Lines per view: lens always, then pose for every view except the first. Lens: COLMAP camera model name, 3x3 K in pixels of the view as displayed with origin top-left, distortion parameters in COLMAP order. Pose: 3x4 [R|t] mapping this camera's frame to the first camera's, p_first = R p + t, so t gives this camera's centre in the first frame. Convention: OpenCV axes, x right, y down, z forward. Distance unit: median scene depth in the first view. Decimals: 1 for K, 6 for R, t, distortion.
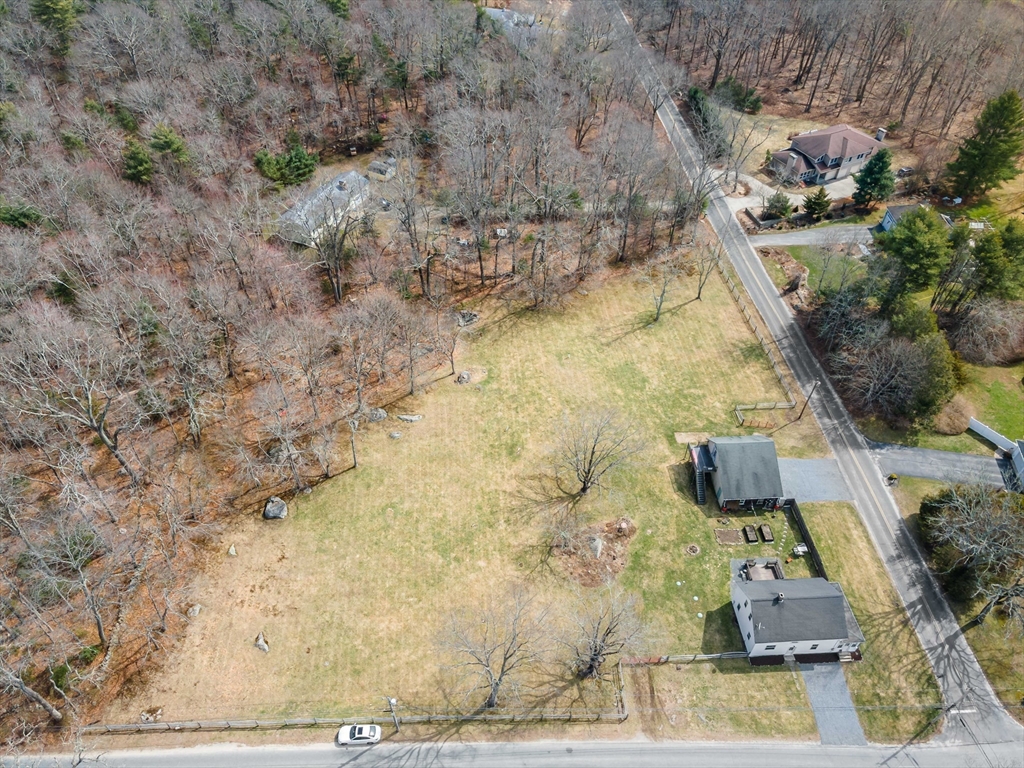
lens RADIAL K [[745.1, 0, 512.0], [0, 745.1, 384.0], [0, 0, 1]] dist [0.014228, 0.040677]
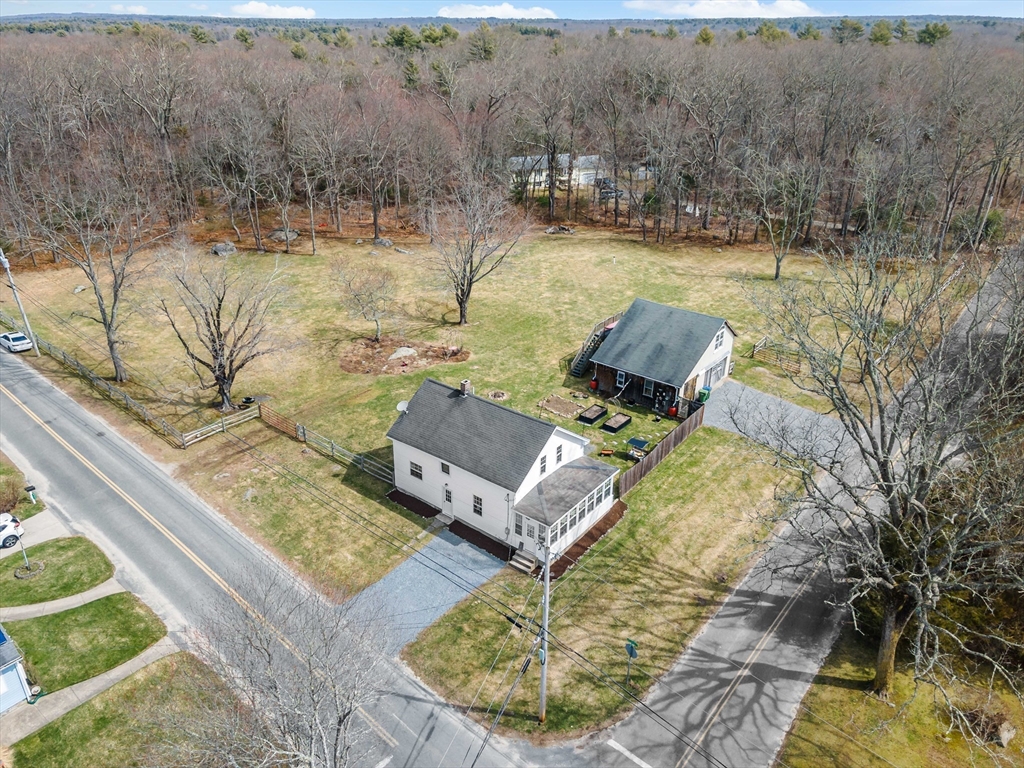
lens RADIAL K [[745.1, 0, 512.0], [0, 745.1, 384.0], [0, 0, 1]] dist [0.014228, 0.040677]
pose [[0.729571, 0.273149, -0.626990, 0.676162], [-0.472433, 0.864171, -0.173250, 0.332497], [0.494503, 0.422609, 0.759519, 0.544555]]
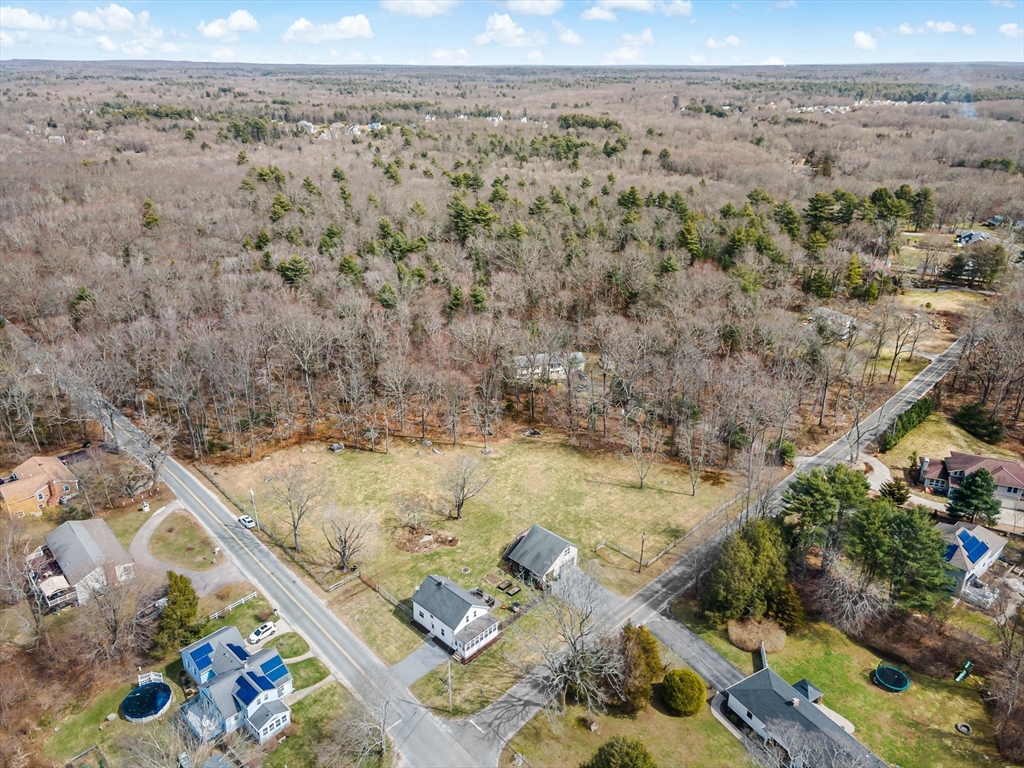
lens RADIAL K [[755.2, 0, 512.0], [0, 755.2, 384.0], [0, 0, 1]] dist [0.005703, -0.002231]
pose [[0.658891, 0.279734, -0.698292, 1.236654], [-0.524631, 0.836146, -0.160071, 0.117498], [0.539096, 0.471815, 0.697686, -0.099607]]
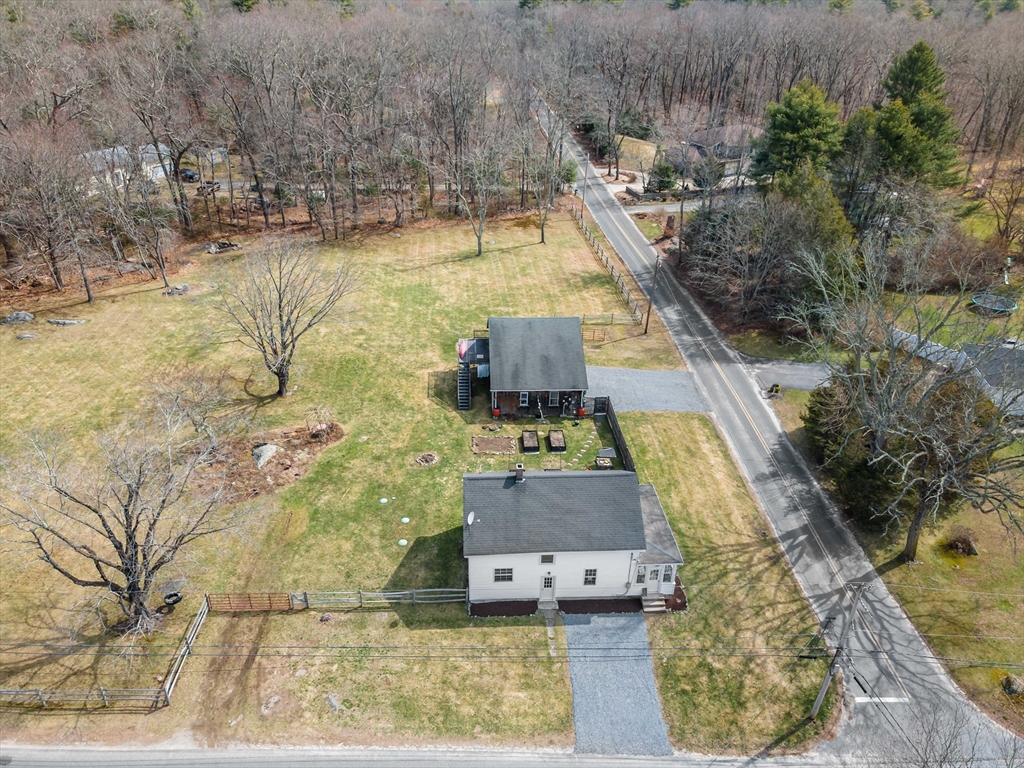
lens RADIAL K [[724.9, 0, 514.5], [0, 724.9, 401.9], [0, 0, 1]] dist [0.000924, 0.090123]
pose [[0.999963, 0.000160, -0.008587, 0.331861], [-0.002171, 0.972084, -0.234623, 0.327439], [0.008310, 0.234633, 0.972049, 0.448477]]
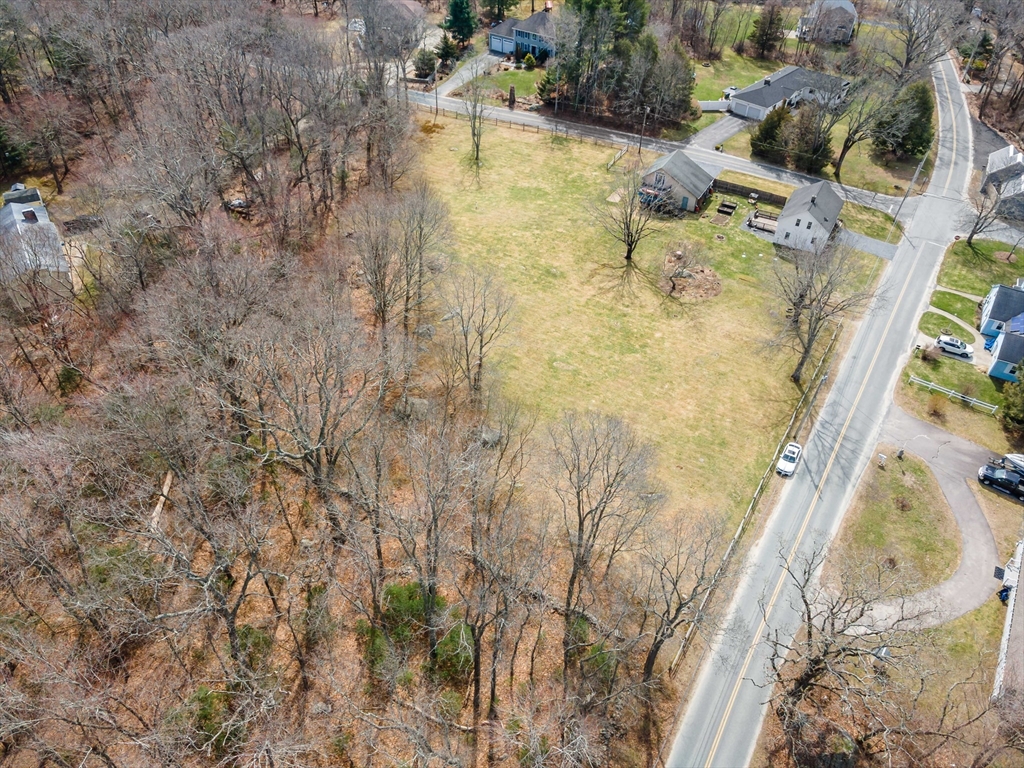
lens RADIAL K [[745.1, 0, 512.0], [0, 745.1, 384.0], [0, 0, 1]] dist [0.014228, 0.040677]
pose [[0.550828, -0.572822, 0.607012, -0.825639], [0.591929, 0.780851, 0.199729, -0.029818], [-0.588395, 0.249292, 0.769184, 0.359015]]
